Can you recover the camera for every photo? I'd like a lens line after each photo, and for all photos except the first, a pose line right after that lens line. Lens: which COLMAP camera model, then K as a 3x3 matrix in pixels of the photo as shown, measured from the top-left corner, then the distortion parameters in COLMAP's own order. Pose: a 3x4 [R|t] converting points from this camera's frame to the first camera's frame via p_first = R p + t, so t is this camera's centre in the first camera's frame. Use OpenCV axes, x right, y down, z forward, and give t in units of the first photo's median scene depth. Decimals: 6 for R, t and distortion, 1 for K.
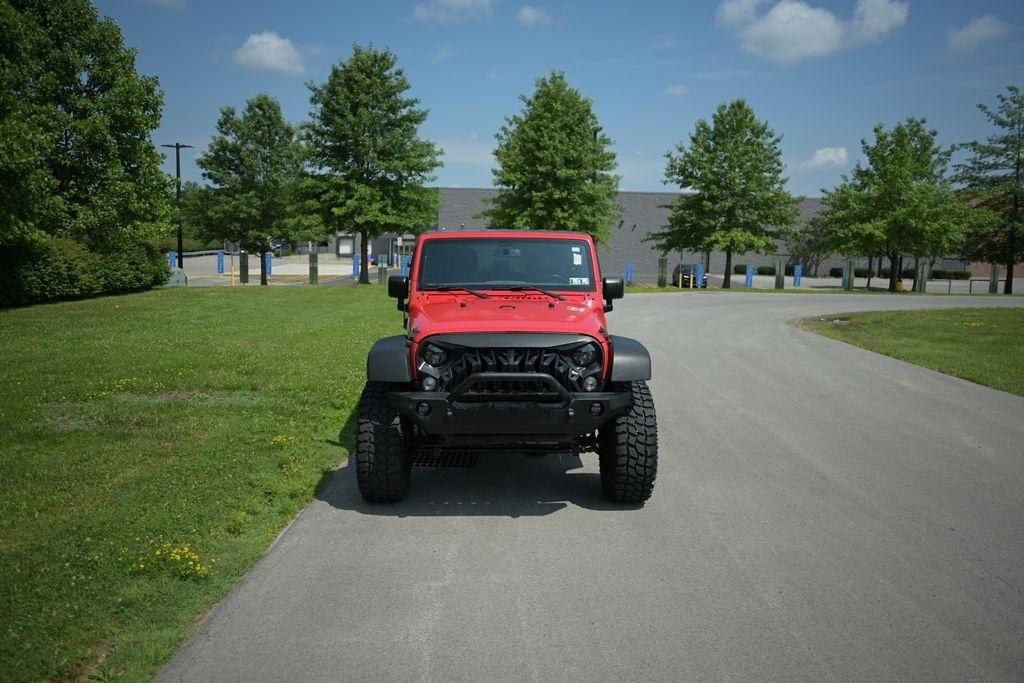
lens RADIAL K [[807.9, 0, 508.5], [0, 807.9, 350.0], [0, 0, 1]] dist [0.002094, -0.001279]
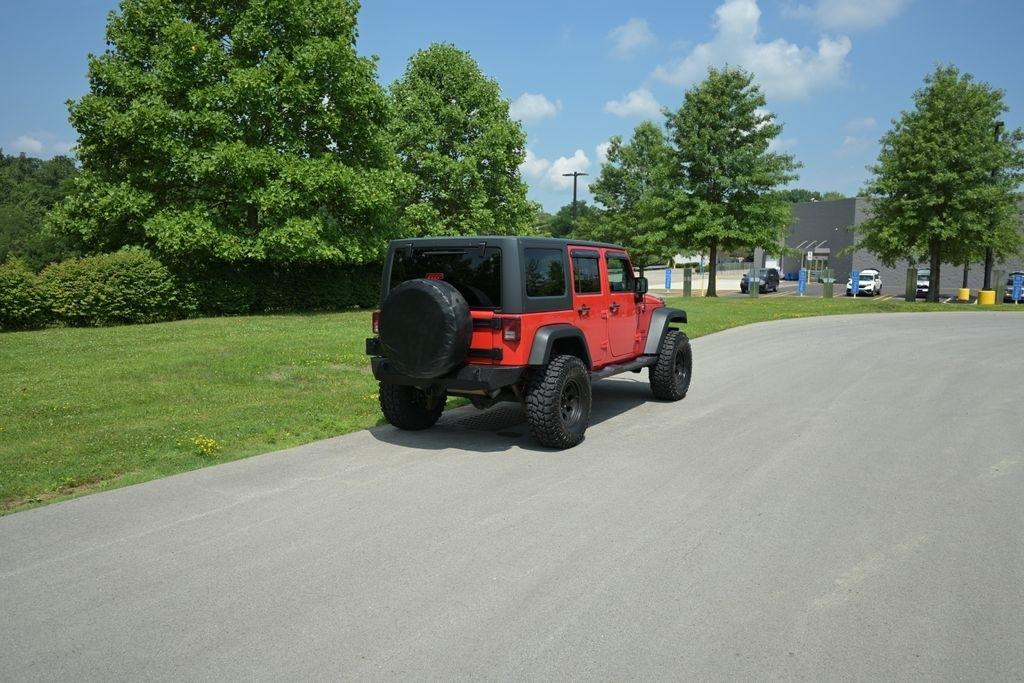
lens RADIAL K [[807.9, 0, 503.3], [0, 807.9, 340.6], [0, 0, 1]] dist [0.002094, -0.001279]
pose [[0.857043, 0.040365, -0.513661, 0.118841], [-0.056639, 0.998266, -0.016056, 0.004529], [0.512122, 0.042854, 0.857843, -0.013947]]
